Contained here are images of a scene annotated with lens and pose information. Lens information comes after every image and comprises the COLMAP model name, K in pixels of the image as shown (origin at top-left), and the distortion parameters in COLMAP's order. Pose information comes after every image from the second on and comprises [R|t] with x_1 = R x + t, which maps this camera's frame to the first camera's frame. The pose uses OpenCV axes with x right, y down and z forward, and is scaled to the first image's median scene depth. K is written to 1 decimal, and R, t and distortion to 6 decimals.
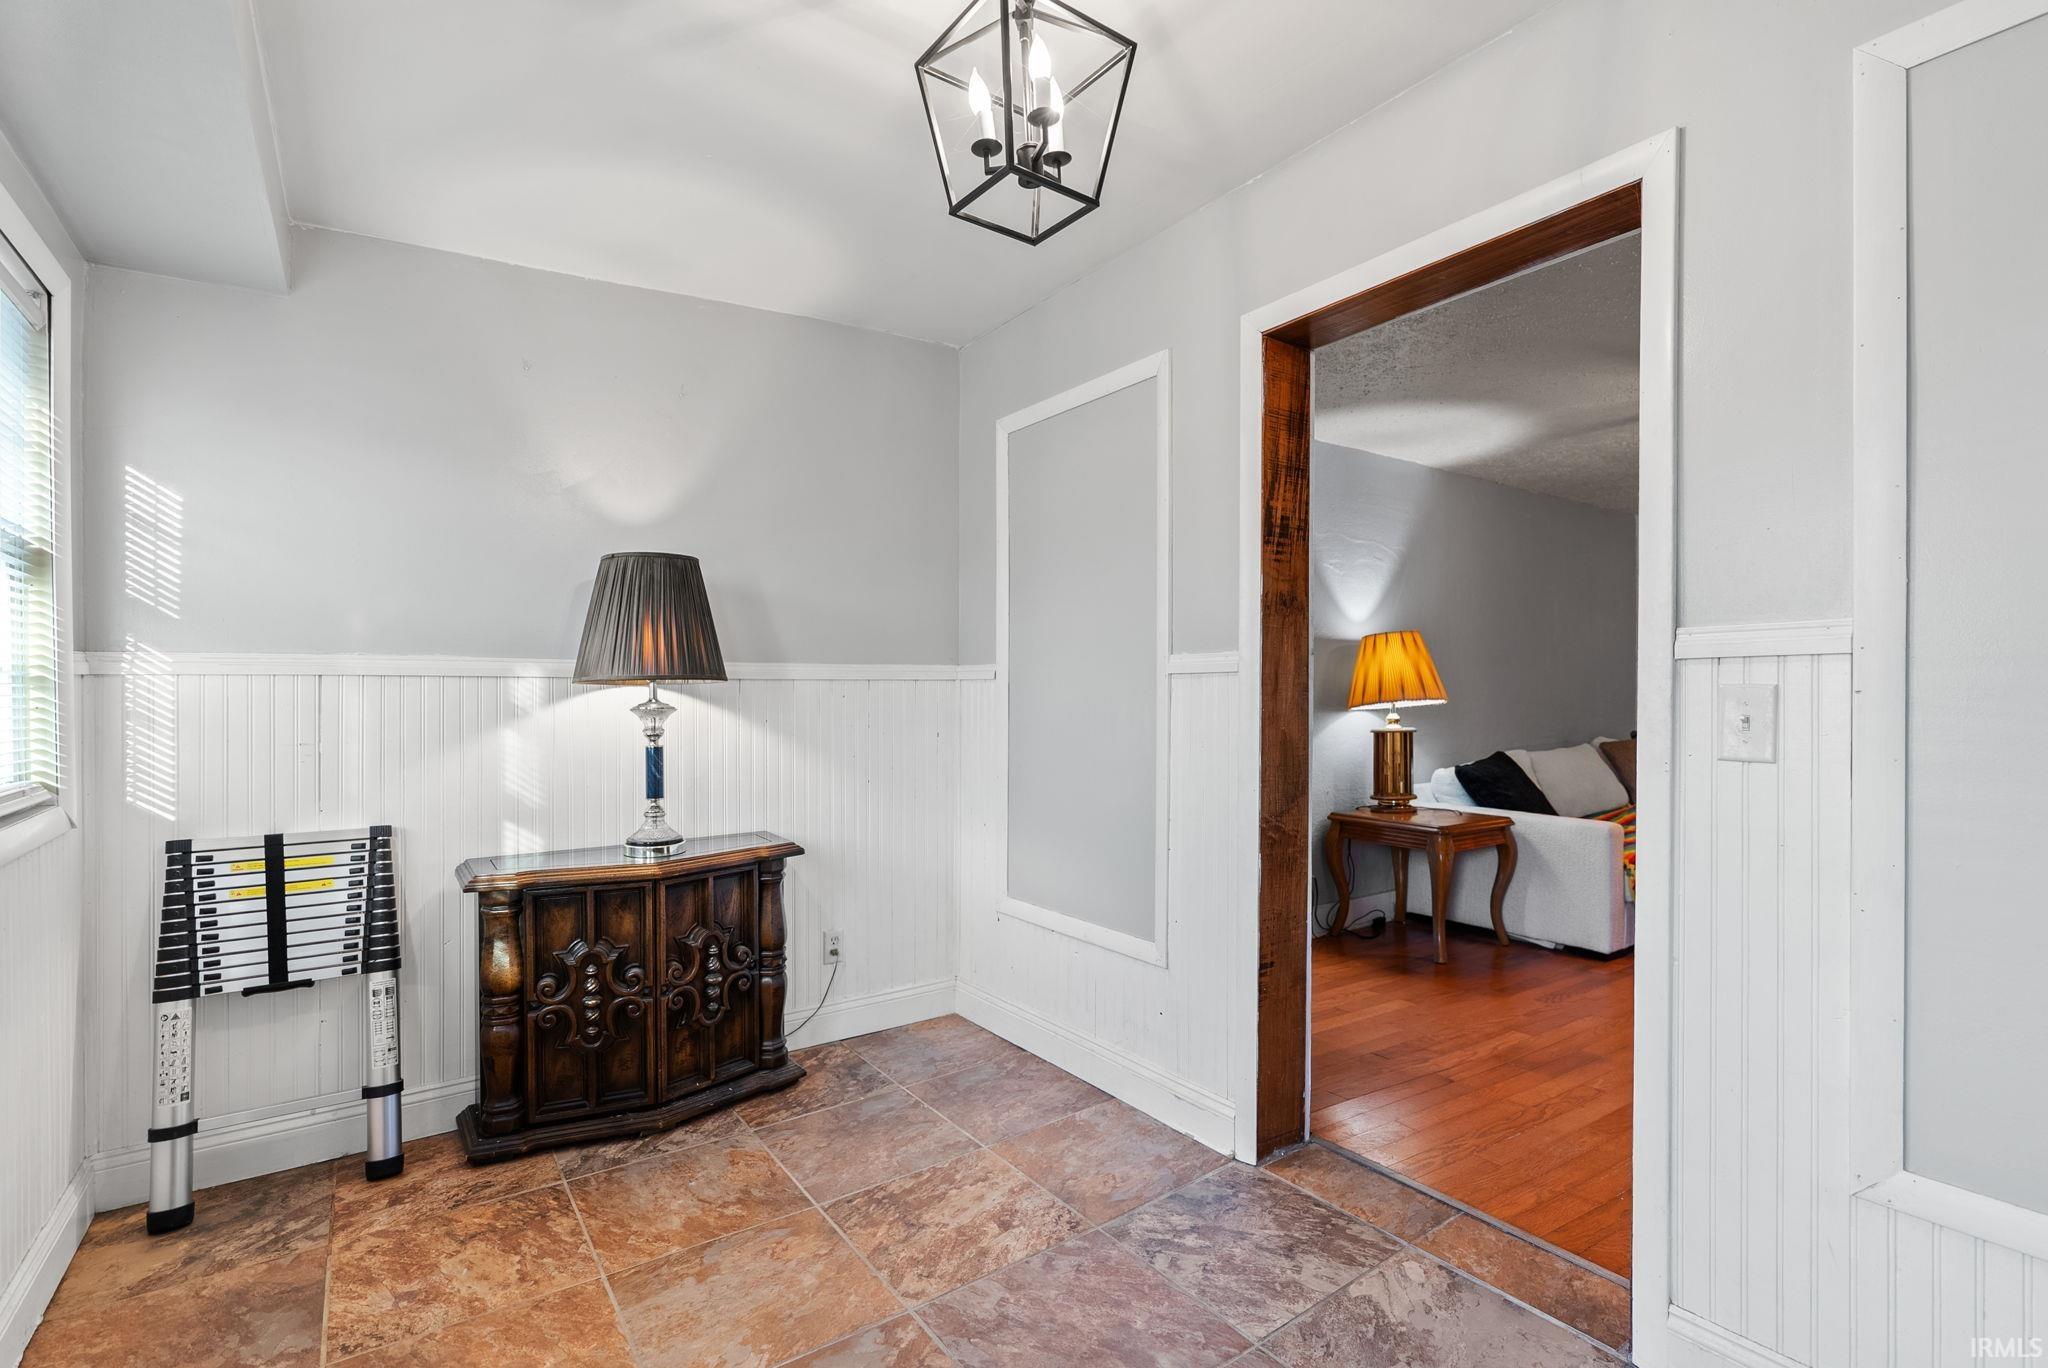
lens RADIAL K [[961.6, 0, 1039.1], [0, 961.6, 700.4], [0, 0, 1]] dist [-0.013227, 0.007452]
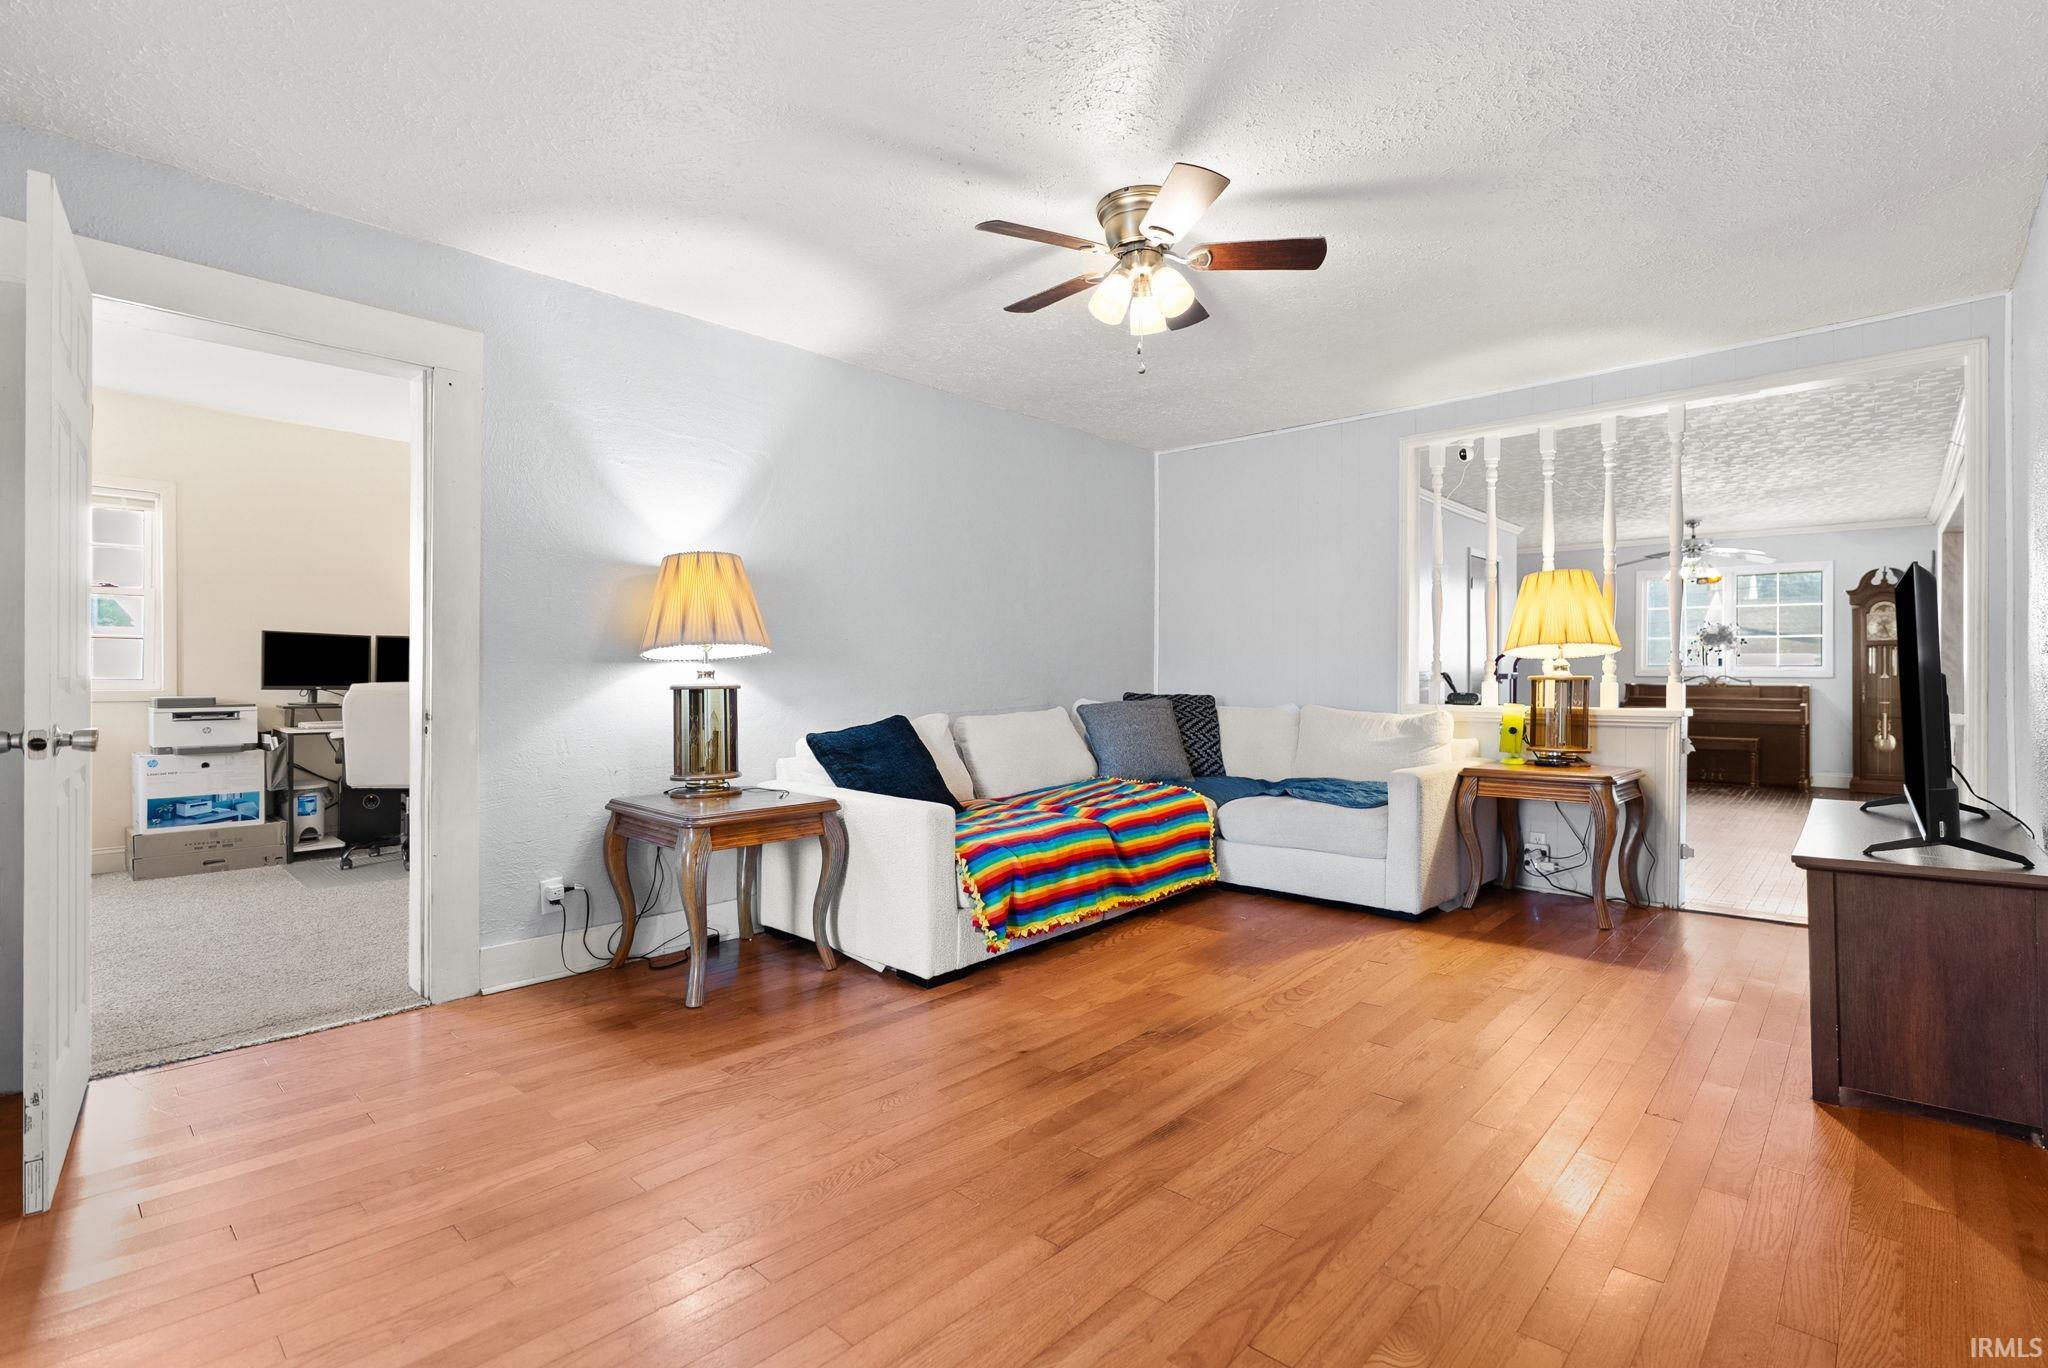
lens RADIAL K [[947.5, 0, 1029.3], [0, 947.5, 672.4], [0, 0, 1]] dist [-0.002646, 0.000201]
pose [[0.978671, -0.000451, 0.205434, 0.463626], [0.003537, 0.999886, -0.014653, 0.032589], [-0.205404, 0.015067, 0.978561, 0.231093]]
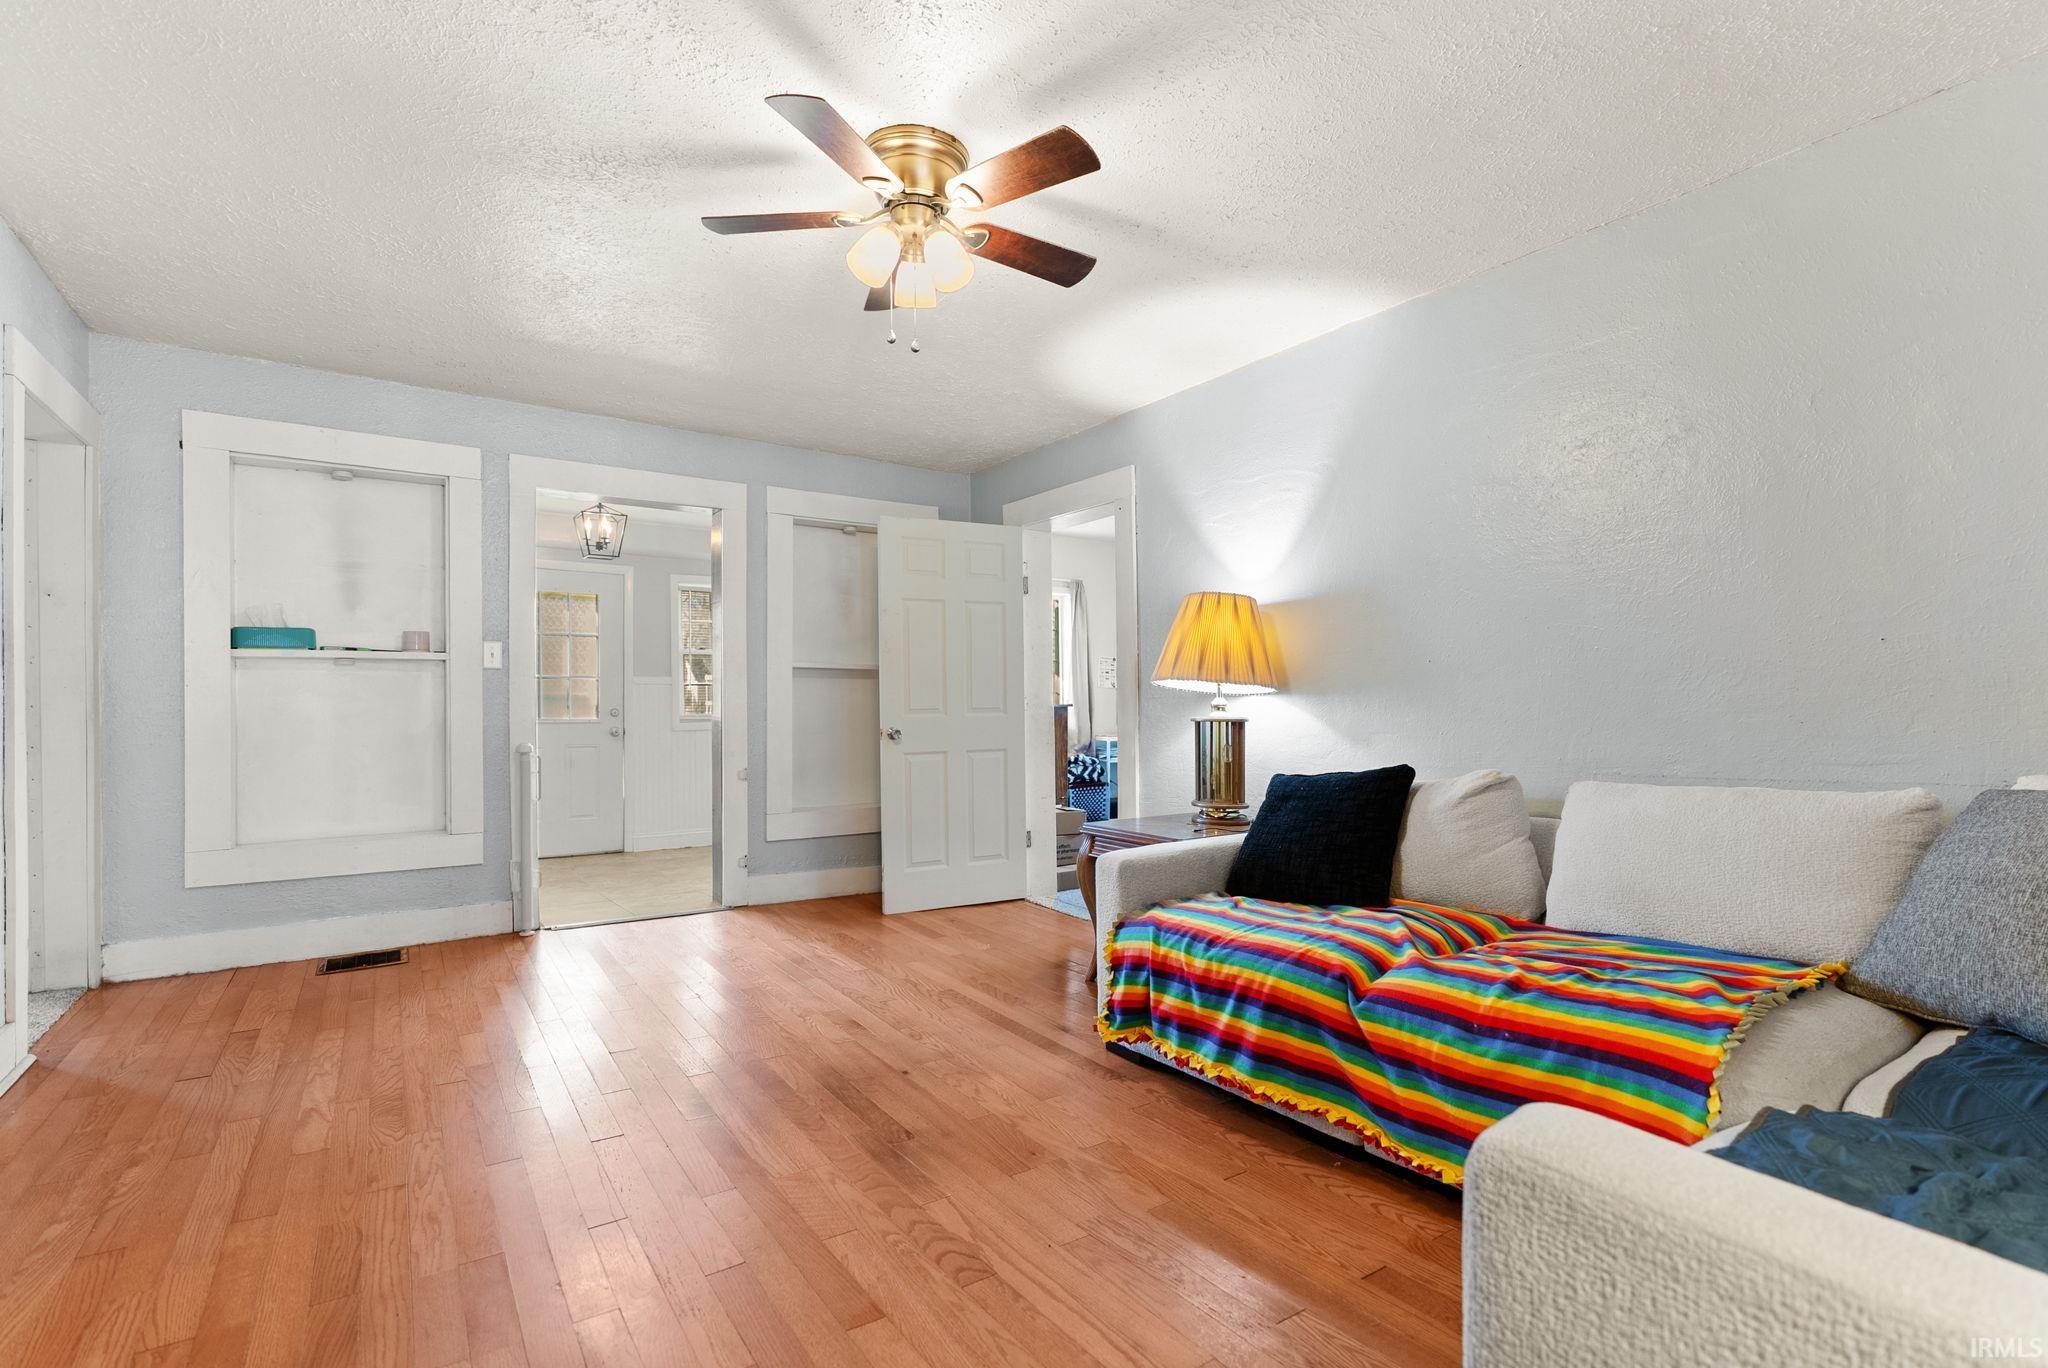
lens RADIAL K [[940.0, 0, 1025.3], [0, 940.0, 713.5], [0, 0, 1]] dist [0.000298, 0.000116]
pose [[-0.024808, 0.004571, -0.999682, 1.142045], [-0.007562, 0.999960, 0.004760, 0.024494], [0.999664, 0.007677, -0.024772, 0.861394]]
